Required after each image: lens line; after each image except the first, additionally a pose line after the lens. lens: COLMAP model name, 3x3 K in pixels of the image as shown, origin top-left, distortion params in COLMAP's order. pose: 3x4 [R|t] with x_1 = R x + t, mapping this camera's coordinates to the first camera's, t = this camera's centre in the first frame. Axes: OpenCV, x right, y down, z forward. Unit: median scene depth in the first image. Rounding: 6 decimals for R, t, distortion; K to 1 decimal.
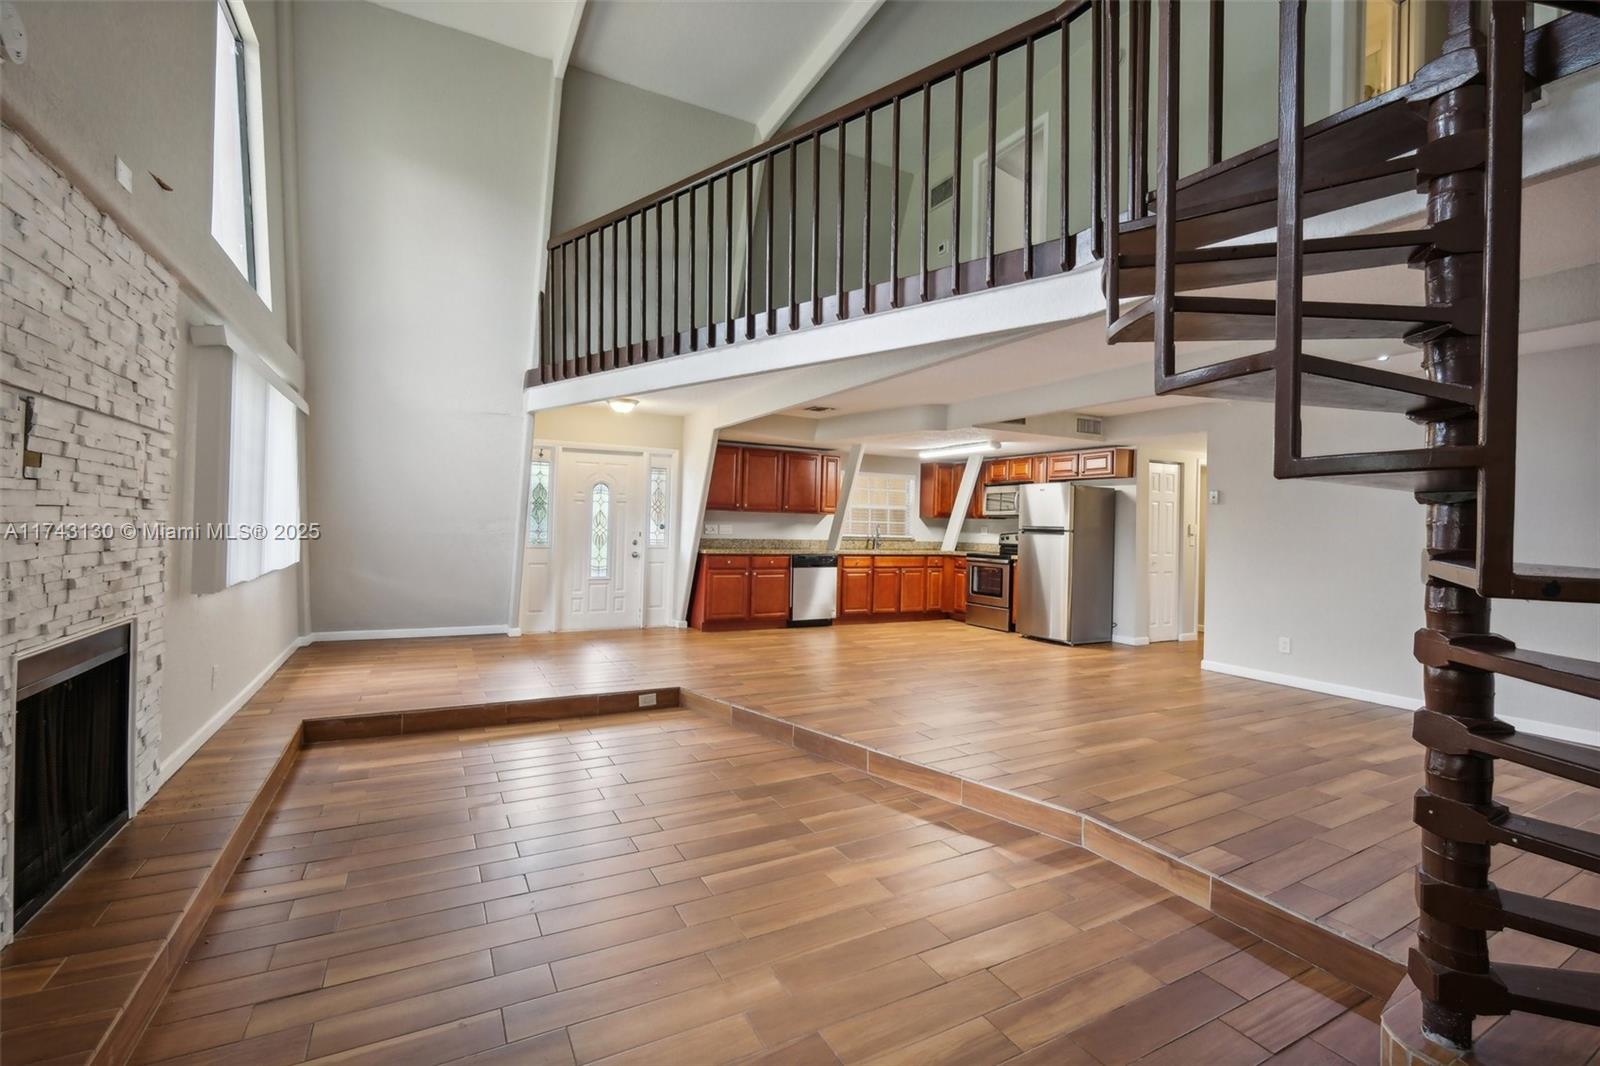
lens RADIAL K [[703.4, 0, 793.5], [0, 703.4, 536.5], [0, 0, 1]] dist [0.003404, 0.000495]
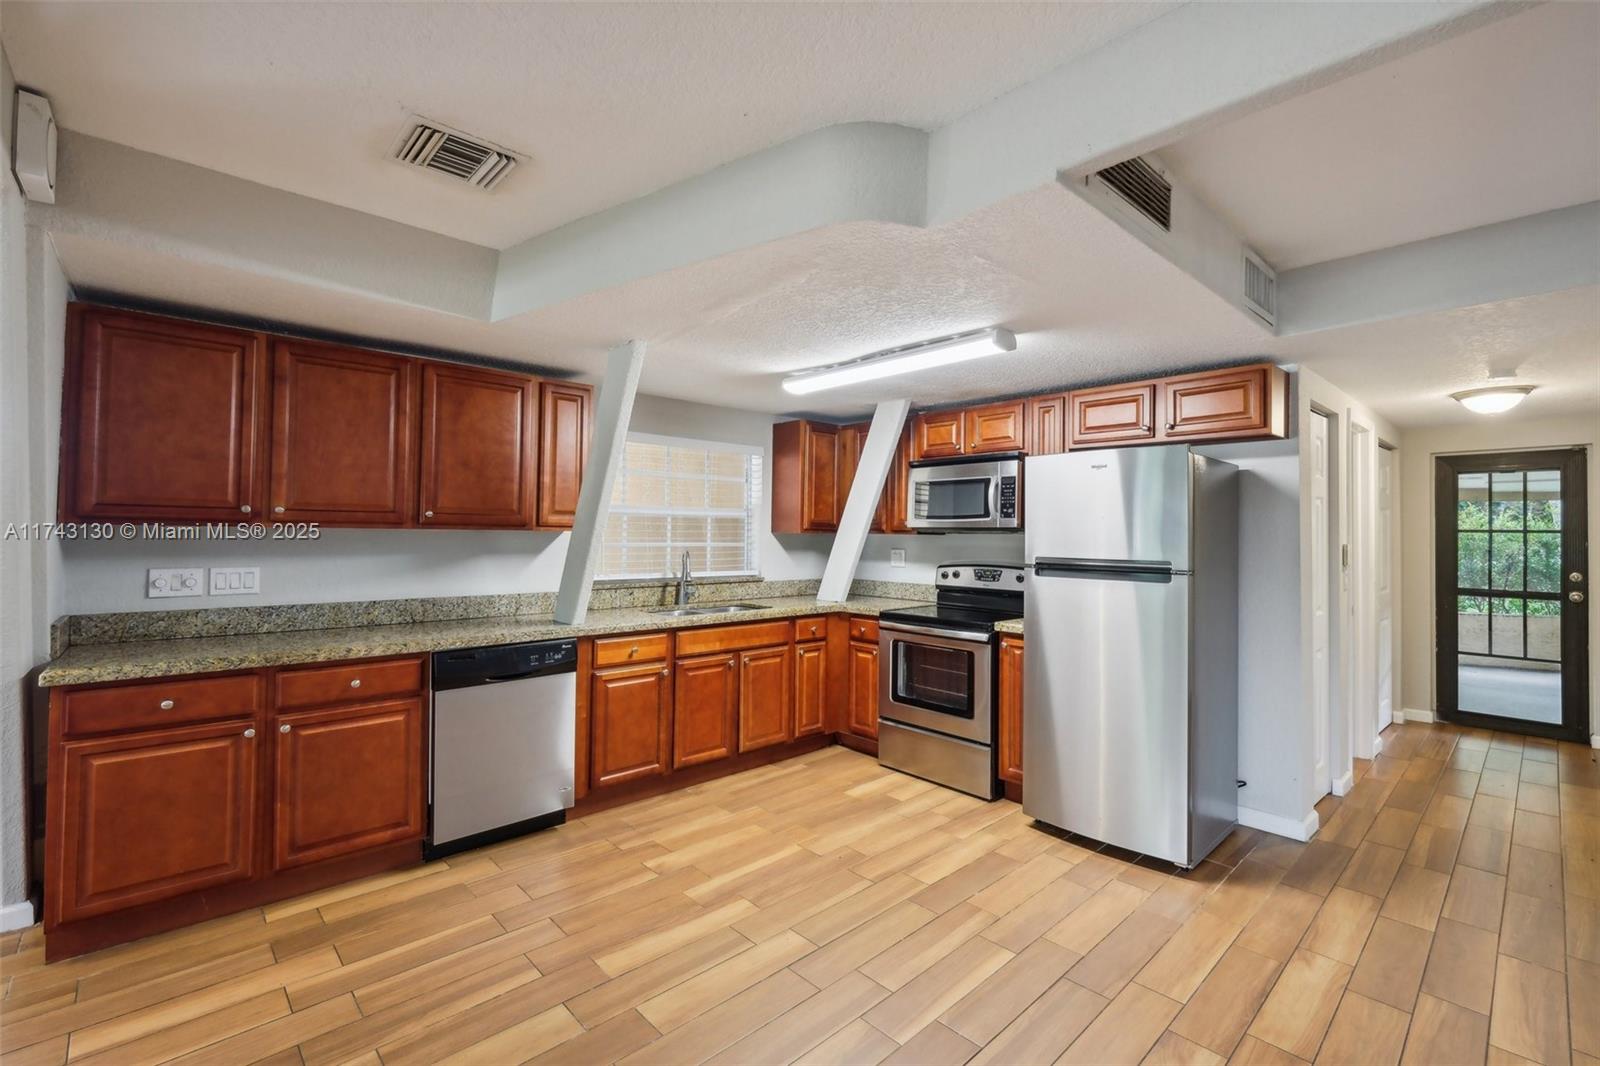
lens RADIAL K [[703.4, 0, 799.3], [0, 703.4, 518.0], [0, 0, 1]] dist [0.003404, 0.000495]
pose [[0.964615, -0.008304, 0.263530, 0.075689], [0.016680, 0.999424, -0.029563, -0.024708], [-0.263133, 0.032912, 0.964198, 0.575324]]
